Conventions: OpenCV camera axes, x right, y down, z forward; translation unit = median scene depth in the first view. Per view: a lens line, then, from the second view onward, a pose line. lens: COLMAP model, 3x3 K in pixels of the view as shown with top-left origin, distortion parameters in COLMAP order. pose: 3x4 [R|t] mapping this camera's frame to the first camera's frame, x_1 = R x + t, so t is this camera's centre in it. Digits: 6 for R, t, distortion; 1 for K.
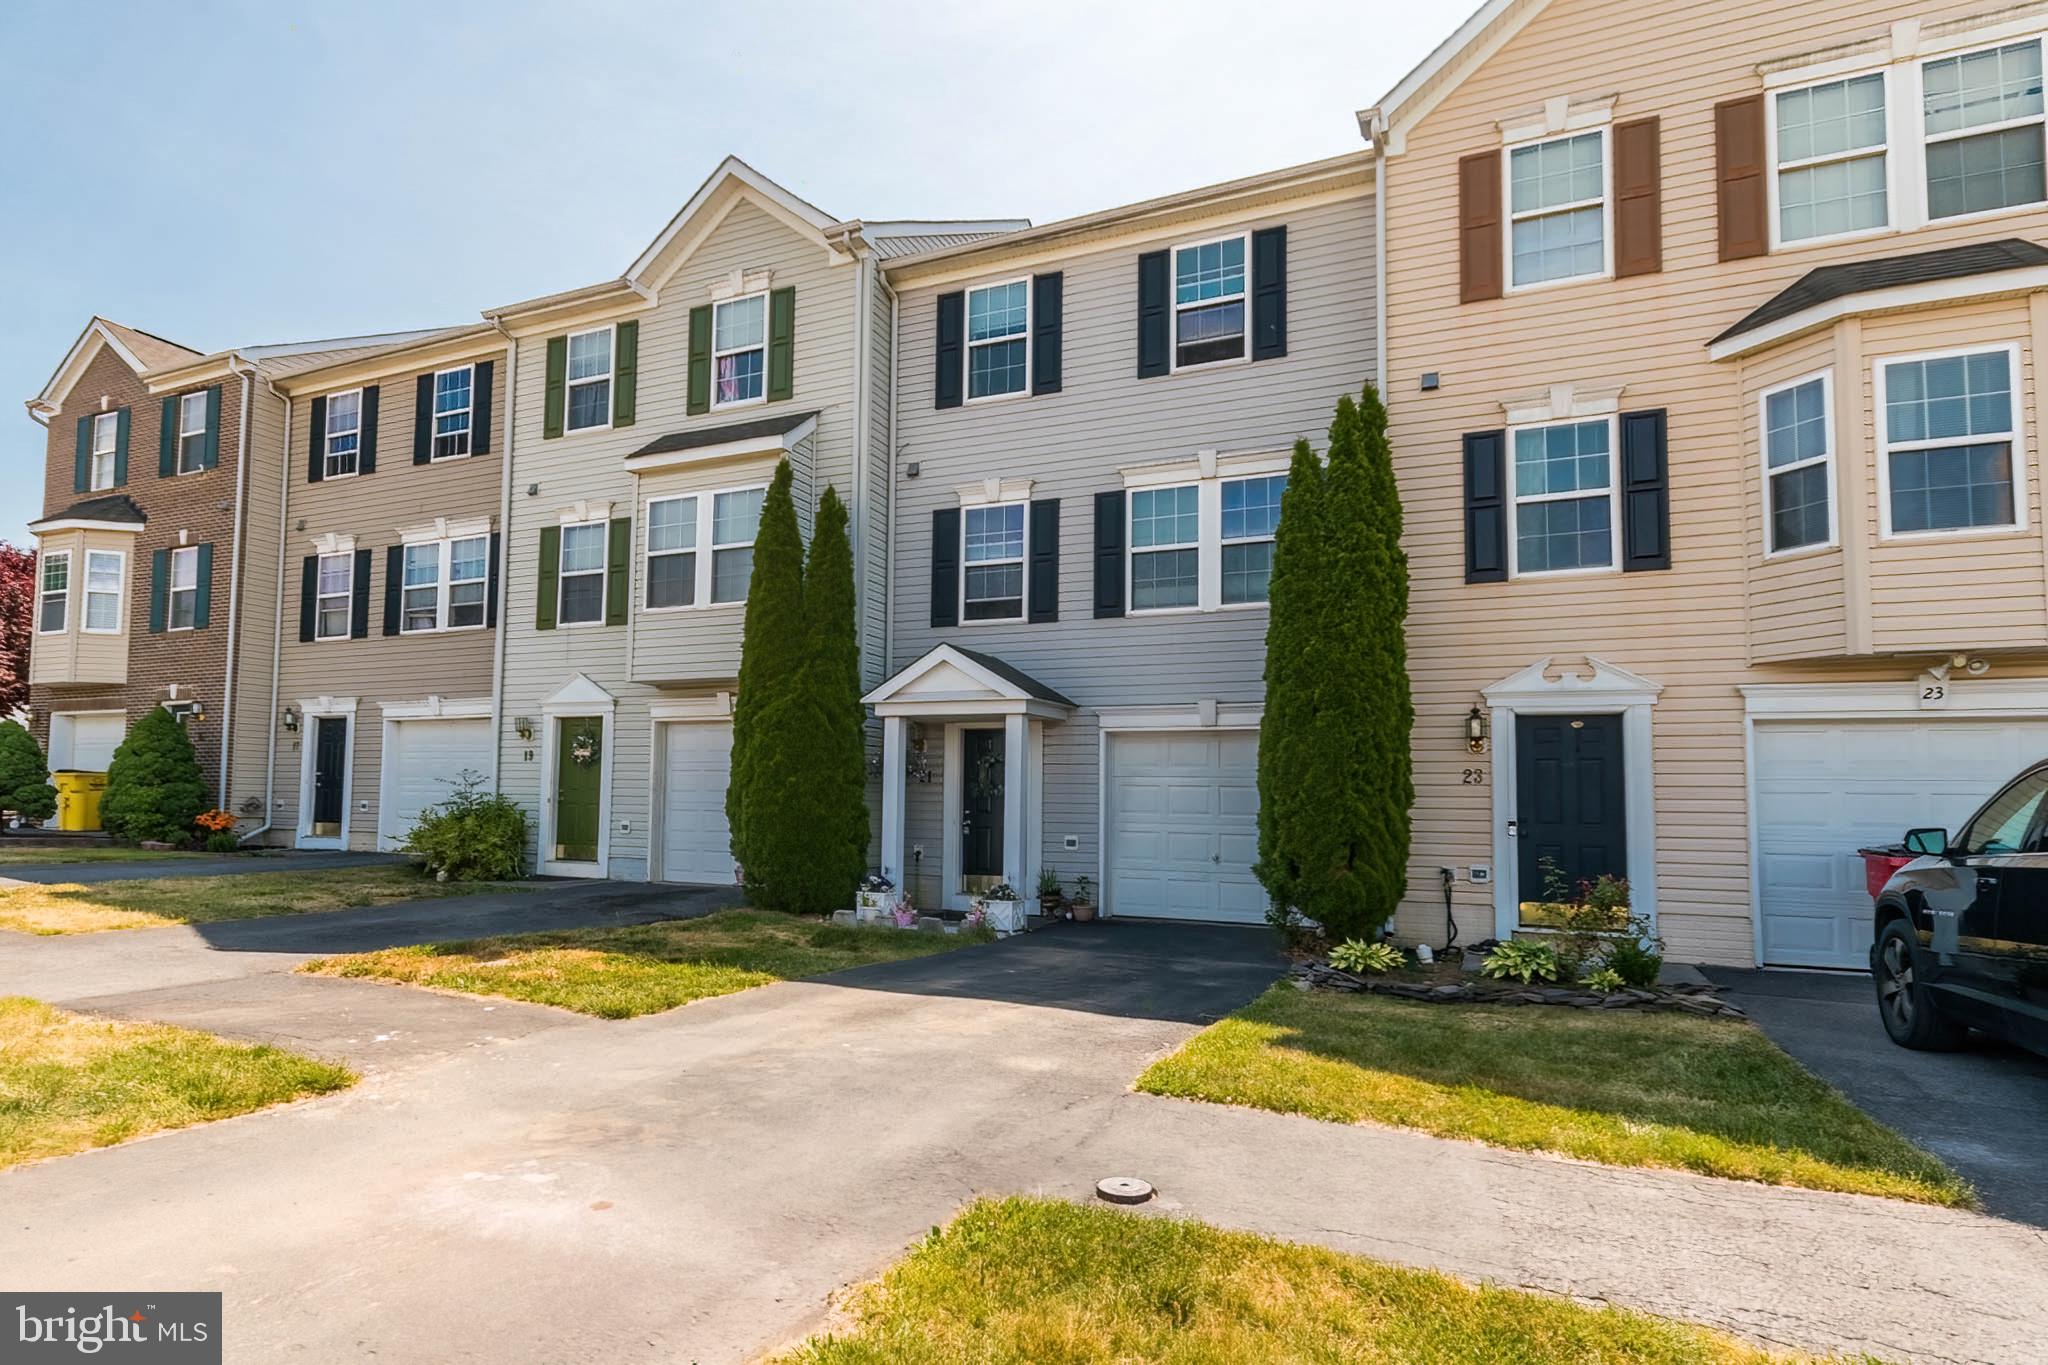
lens RADIAL K [[1098.2, 0, 1024.0], [0, 1098.2, 682.5], [0, 0, 1]] dist [0.000192, -0.002189]
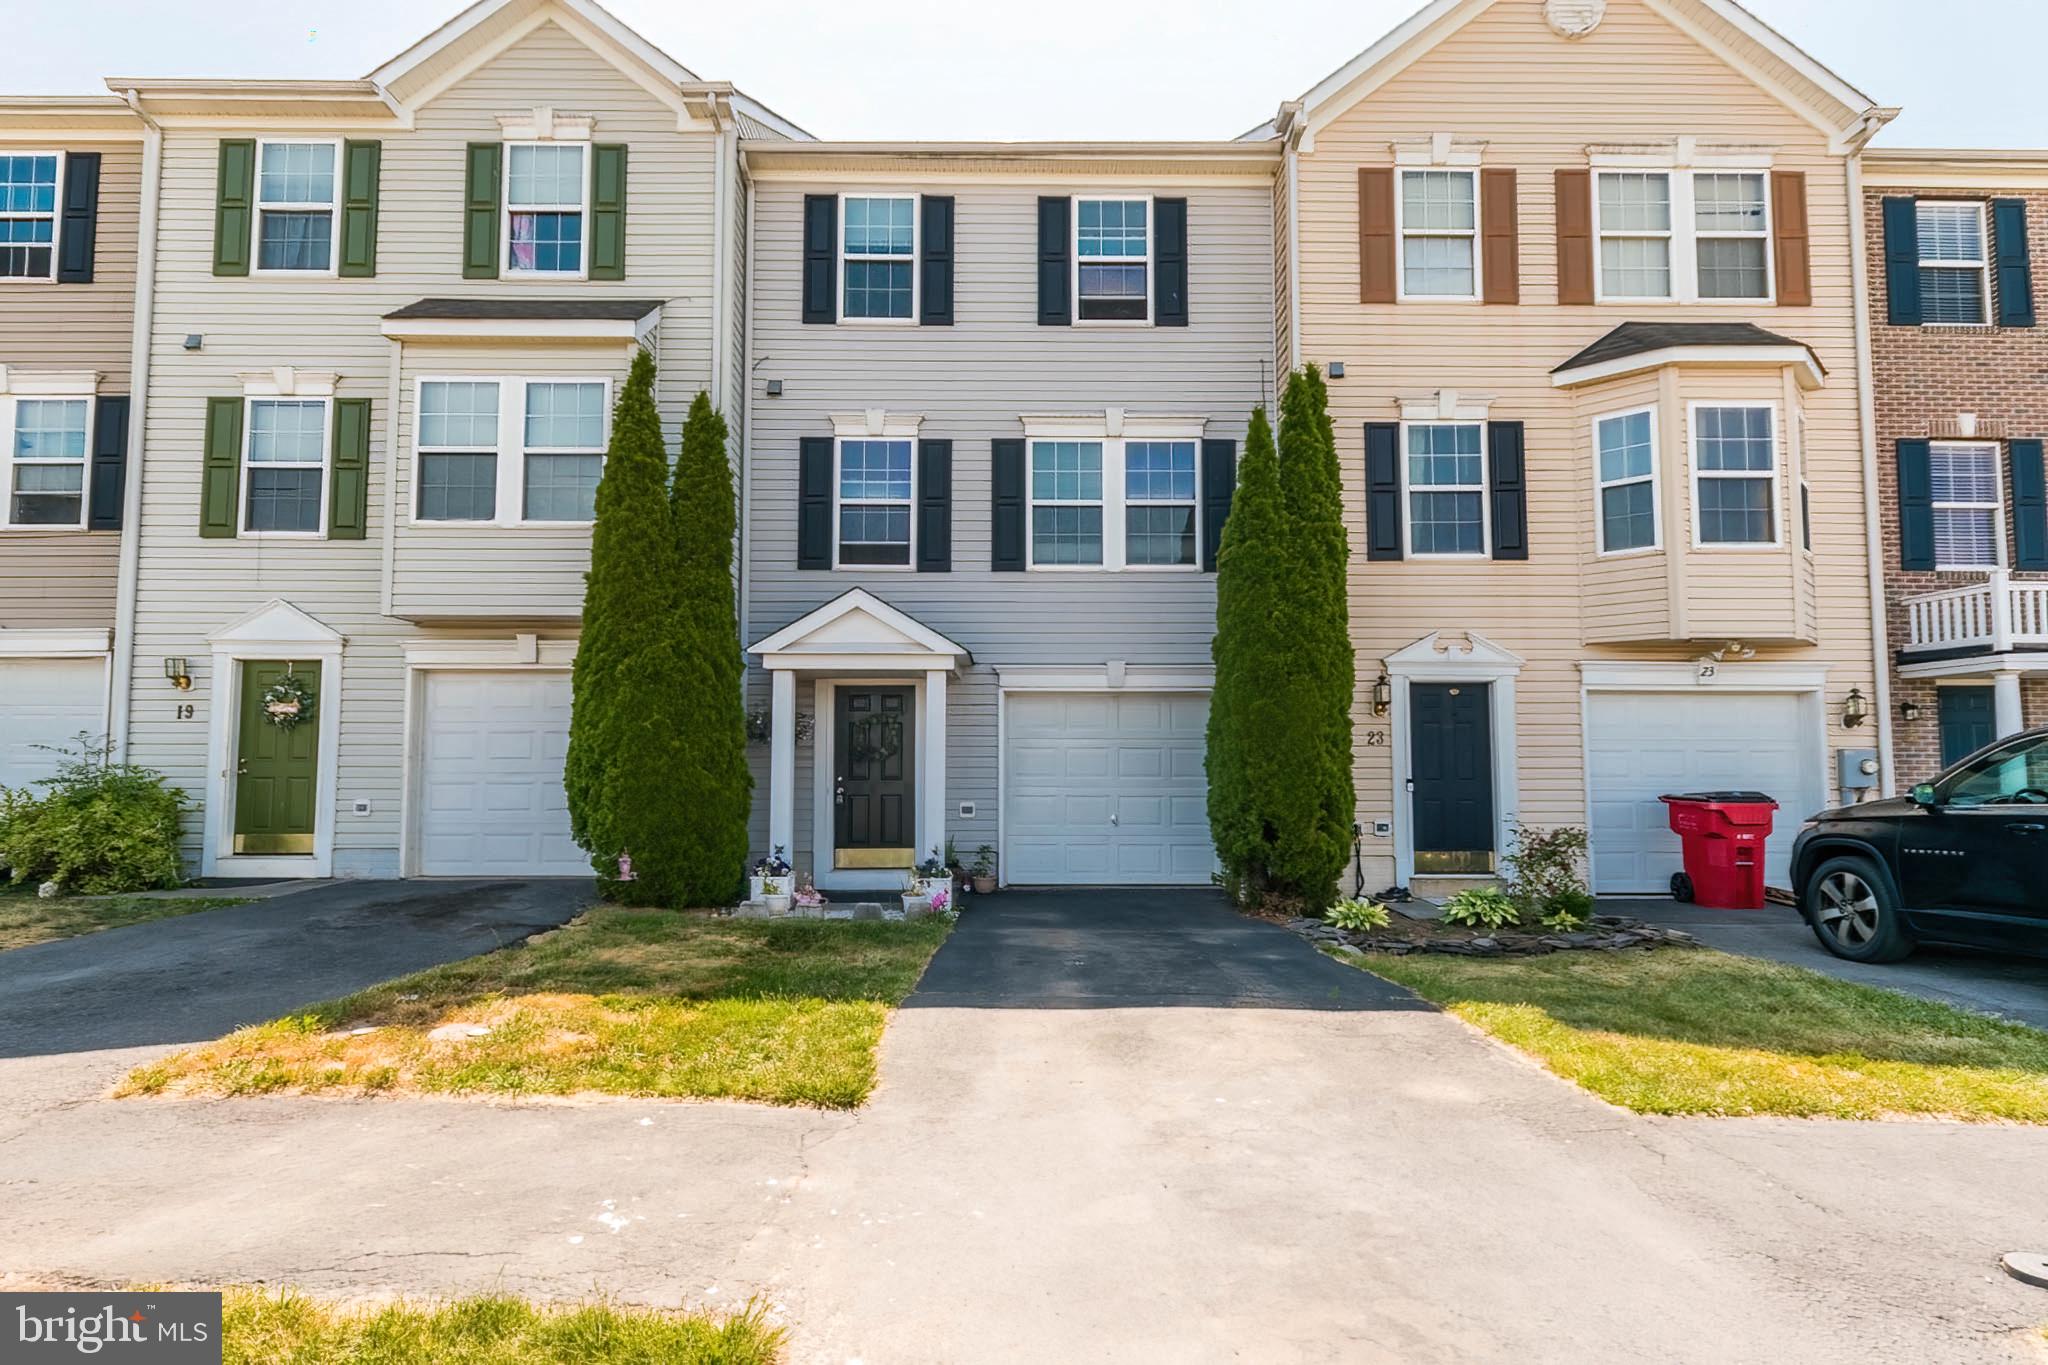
lens RADIAL K [[1019.7, 0, 1024.7], [0, 1019.7, 650.9], [0, 0, 1]] dist [0.011962, -0.010361]
pose [[0.905435, 0.031580, 0.423308, -0.286897], [-0.034420, 0.999407, -0.000936, 0.010463], [-0.423086, -0.013723, 0.905985, 0.197685]]
